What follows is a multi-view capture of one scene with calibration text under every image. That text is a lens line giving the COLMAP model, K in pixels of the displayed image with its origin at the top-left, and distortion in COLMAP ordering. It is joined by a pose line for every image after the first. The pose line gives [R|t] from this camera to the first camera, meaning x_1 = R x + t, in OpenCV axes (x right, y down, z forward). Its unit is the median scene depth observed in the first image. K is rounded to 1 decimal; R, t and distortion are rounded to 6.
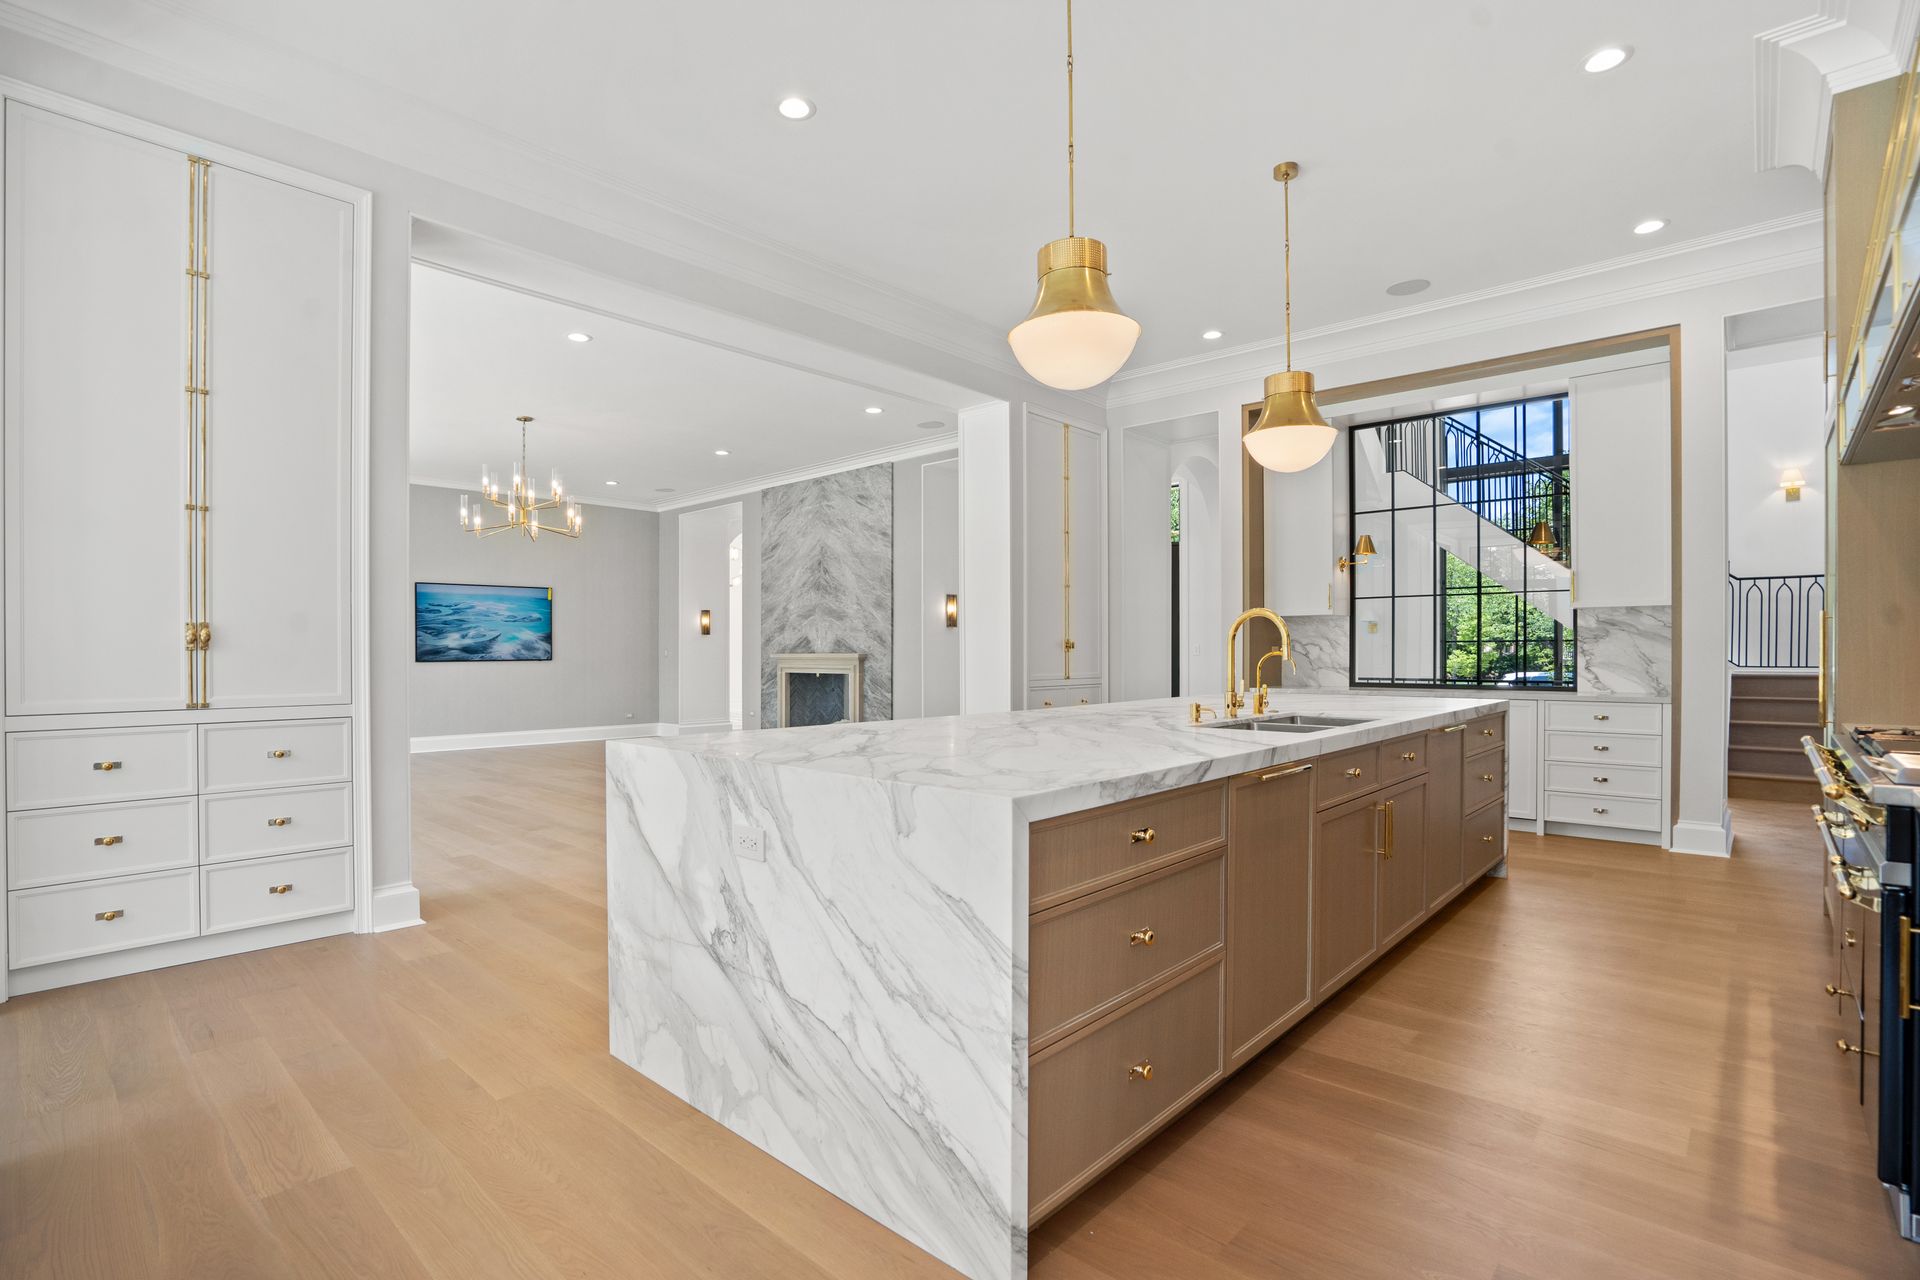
lens RADIAL K [[928.4, 0, 957.9], [0, 928.4, 648.9], [0, 0, 1]] dist [-0.002962, 0.002934]
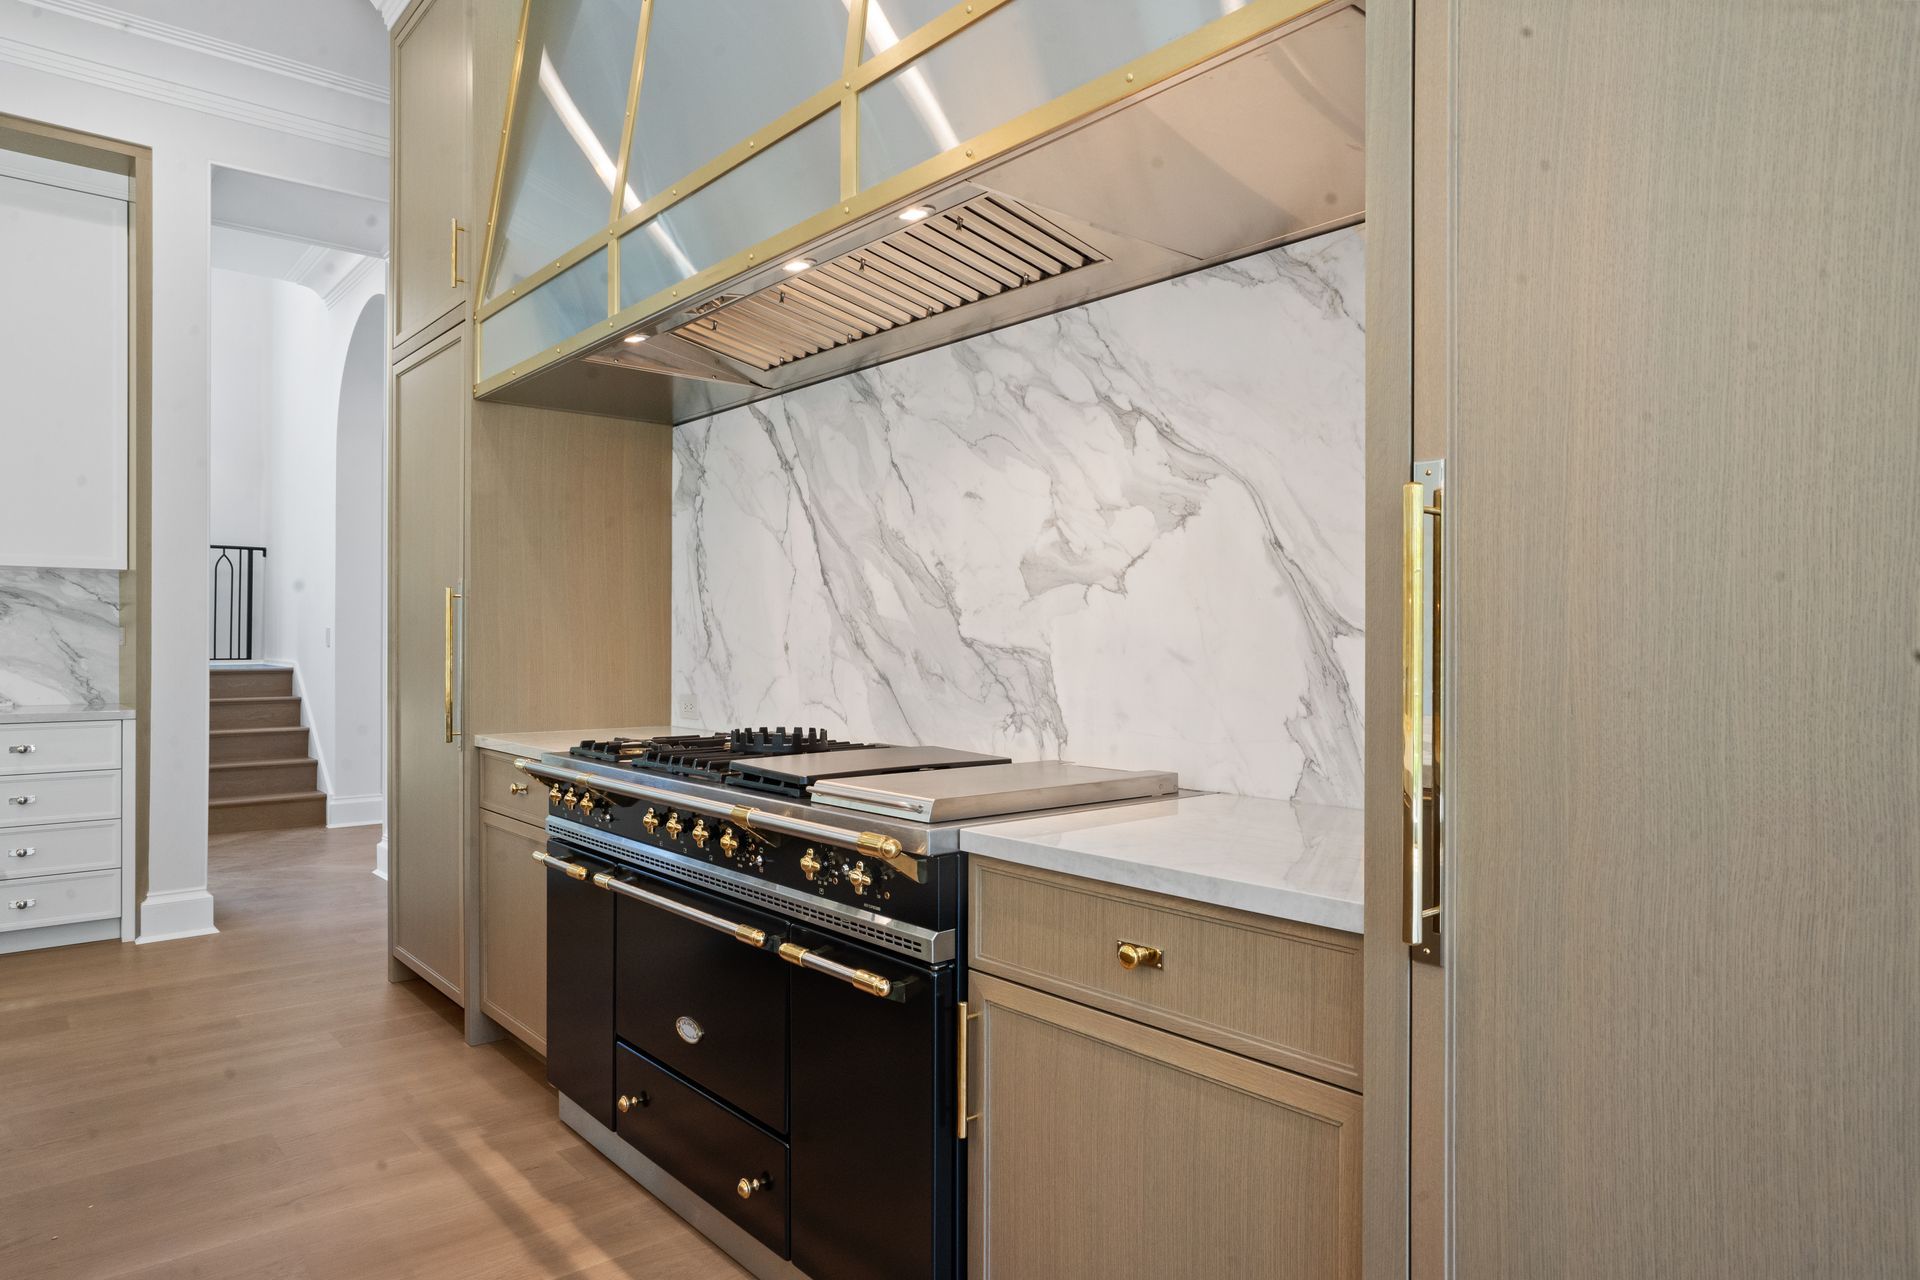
lens RADIAL K [[1150.1, 0, 966.9], [0, 1150.1, 635.6], [0, 0, 1]] dist [-0.022751, 0.001598]
pose [[0.121368, 0.001937, 0.992606, 0.040187], [-0.001438, 0.999997, -0.001775, 0.000626], [-0.992607, -0.001212, 0.121370, 0.316626]]
